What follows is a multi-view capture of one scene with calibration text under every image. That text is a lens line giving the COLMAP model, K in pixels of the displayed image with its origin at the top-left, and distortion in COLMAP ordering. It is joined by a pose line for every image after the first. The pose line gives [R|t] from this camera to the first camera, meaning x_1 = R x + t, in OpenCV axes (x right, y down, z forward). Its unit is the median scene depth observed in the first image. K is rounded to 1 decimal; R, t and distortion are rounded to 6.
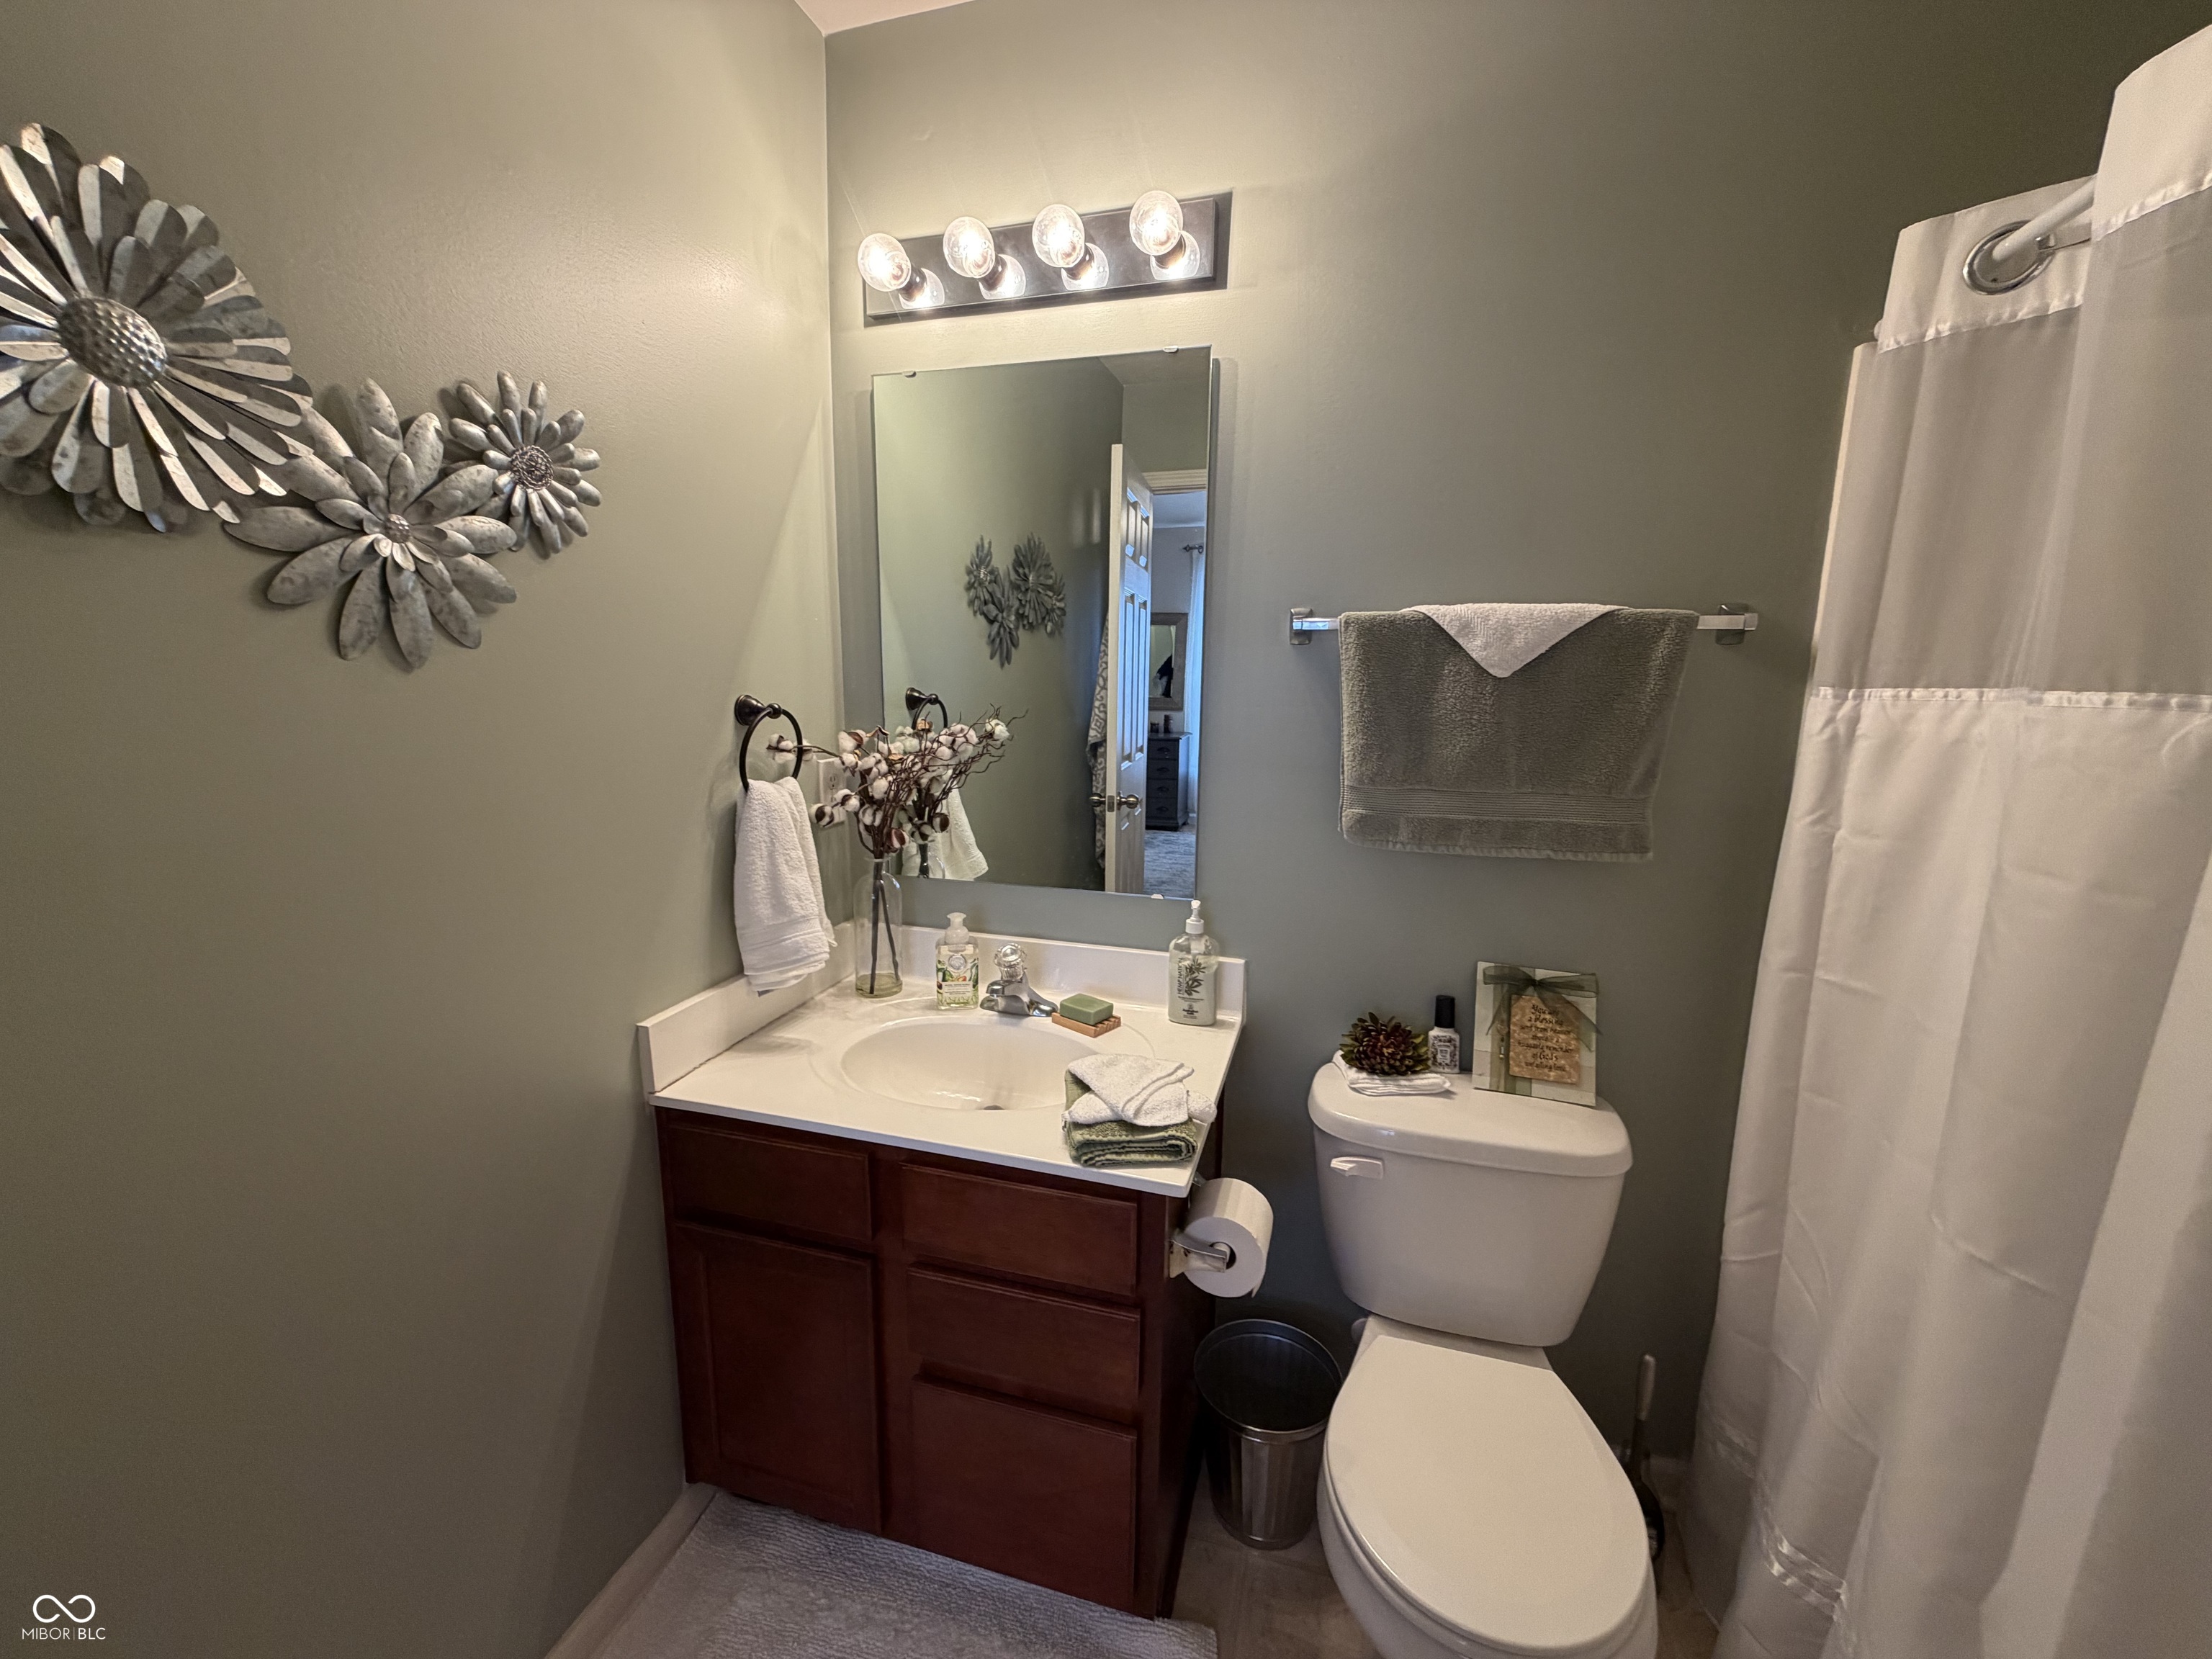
lens RADIAL K [[879.4, 0, 1104.8], [0, 879.4, 823.4], [0, 0, 1]] dist [-0.001366, 0.000272]
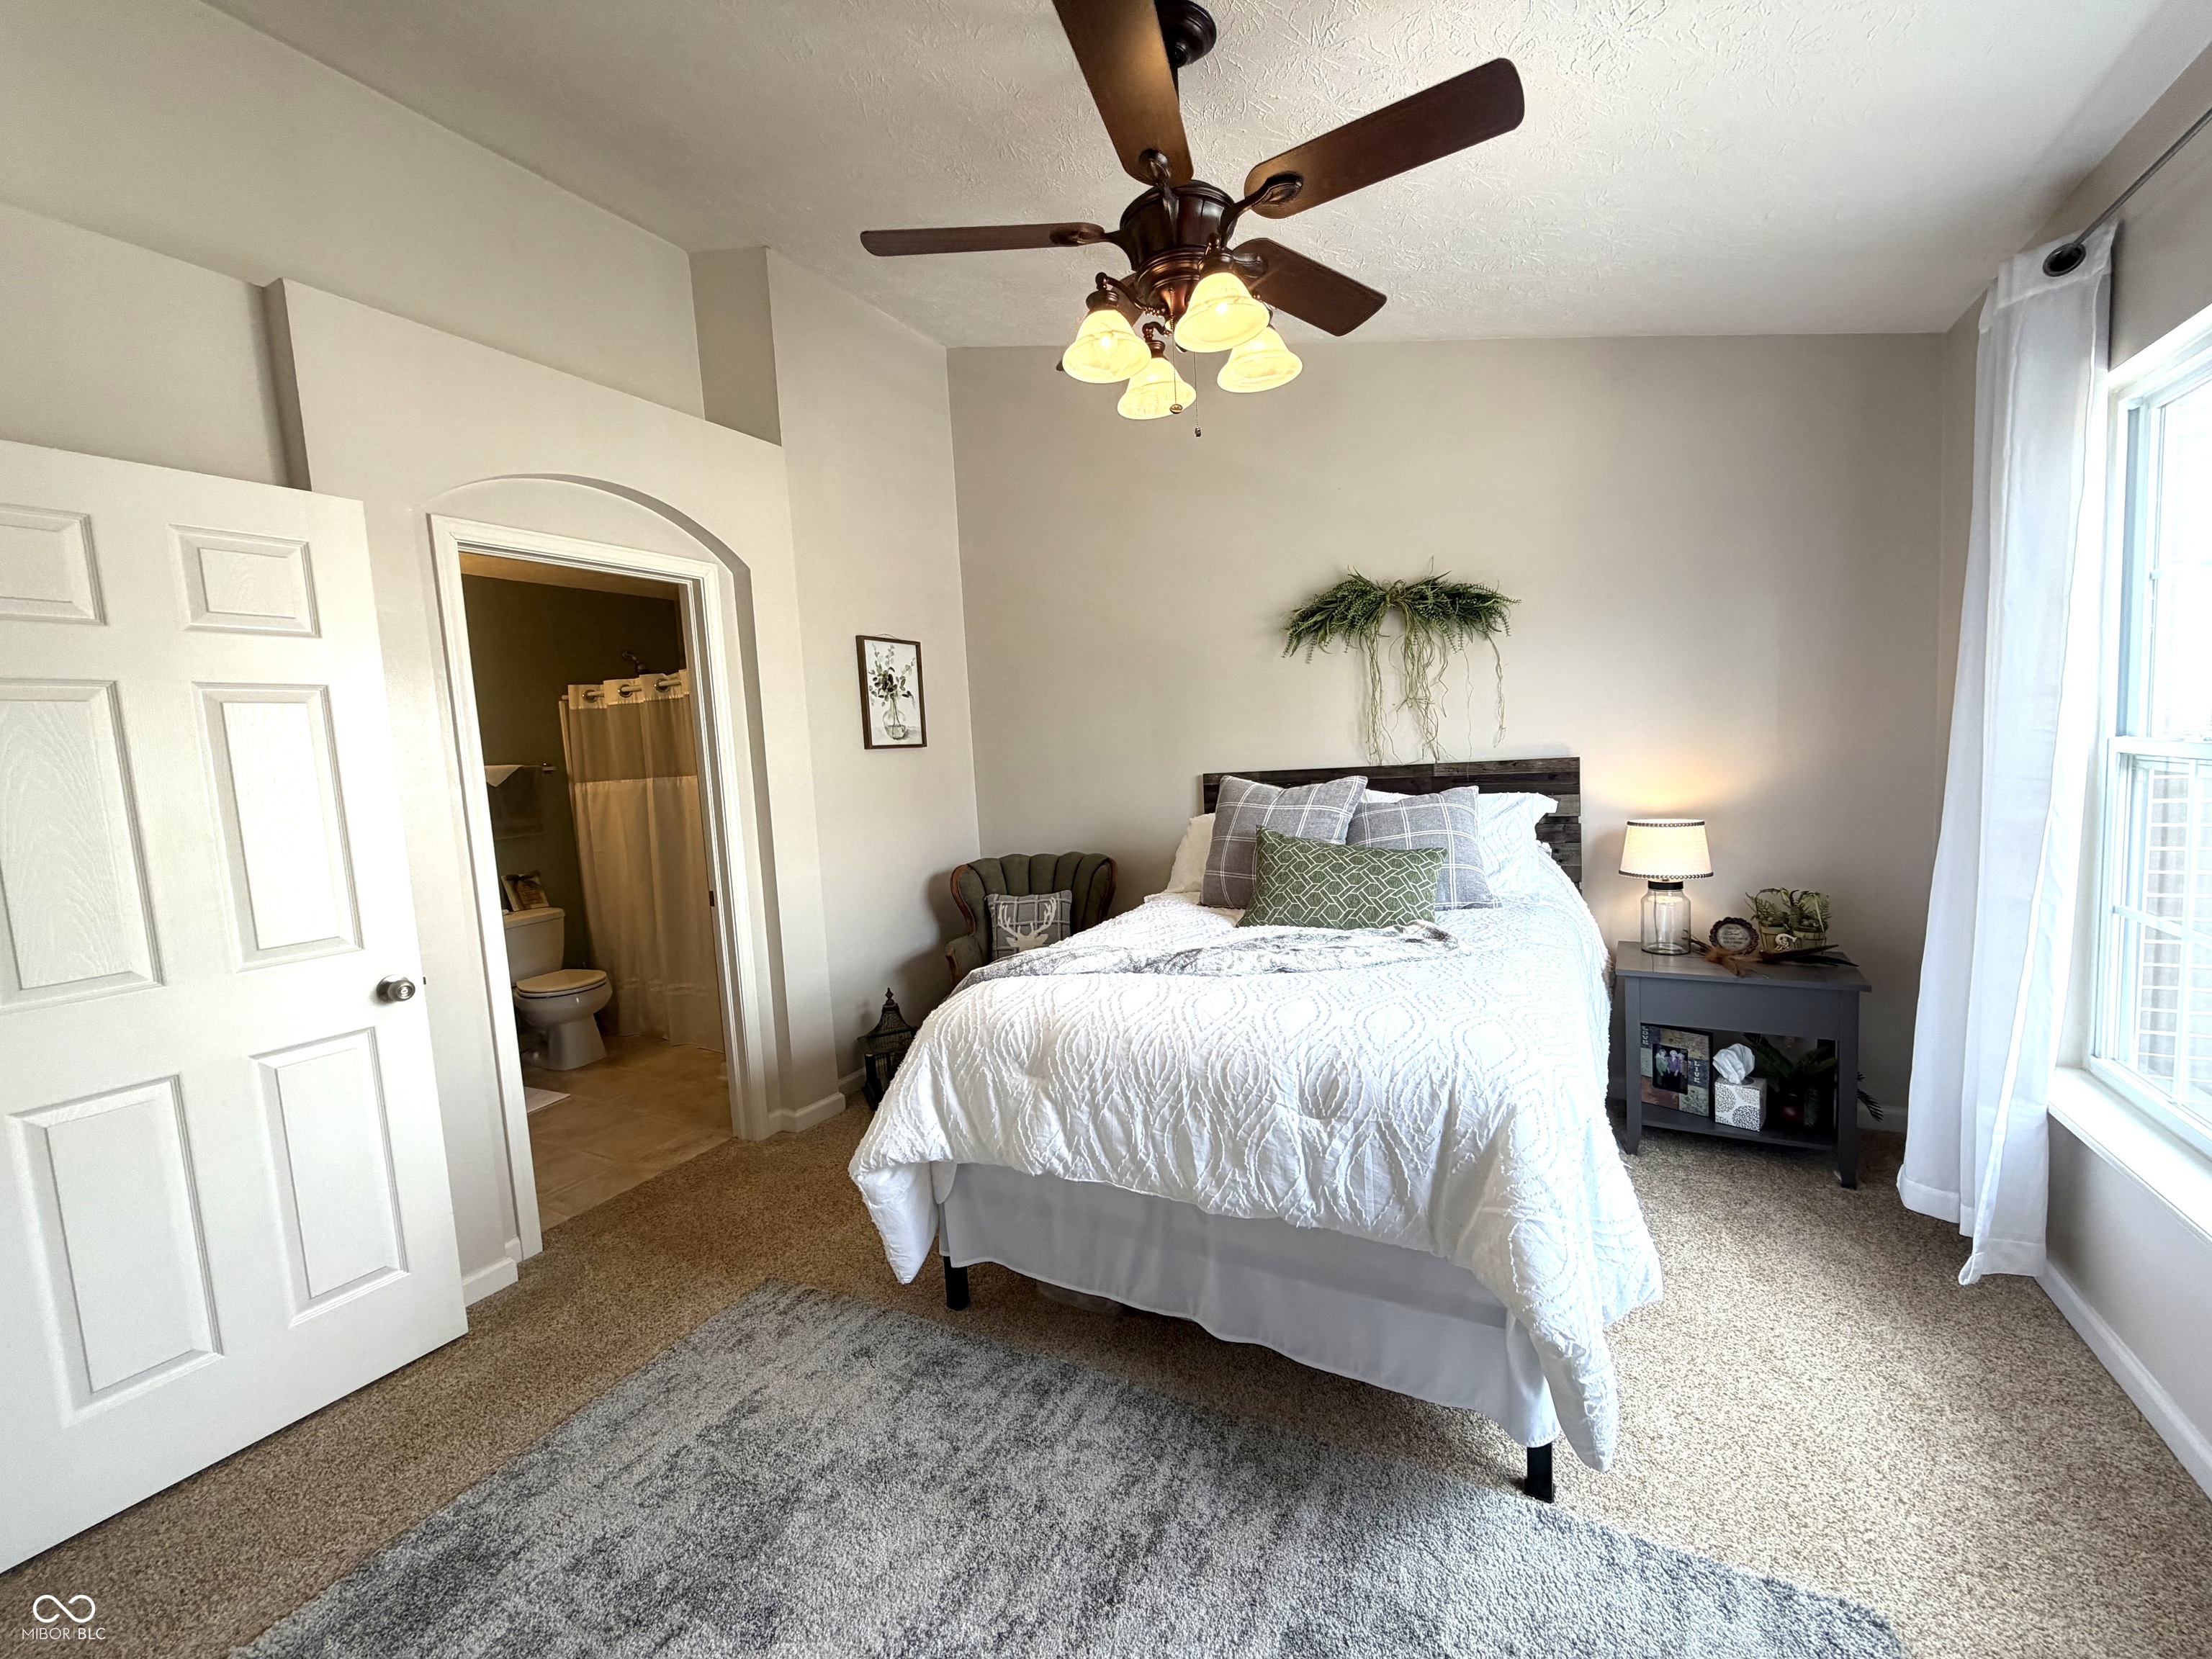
lens RADIAL K [[879.4, 0, 1103.9], [0, 879.4, 827.2], [0, 0, 1]] dist [-0.001366, 0.000272]
pose [[0.226424, -0.108897, 0.967922, -2.965996], [0.231638, 0.971241, 0.055084, 0.439210], [-0.946085, 0.211735, 0.245137, -2.598737]]
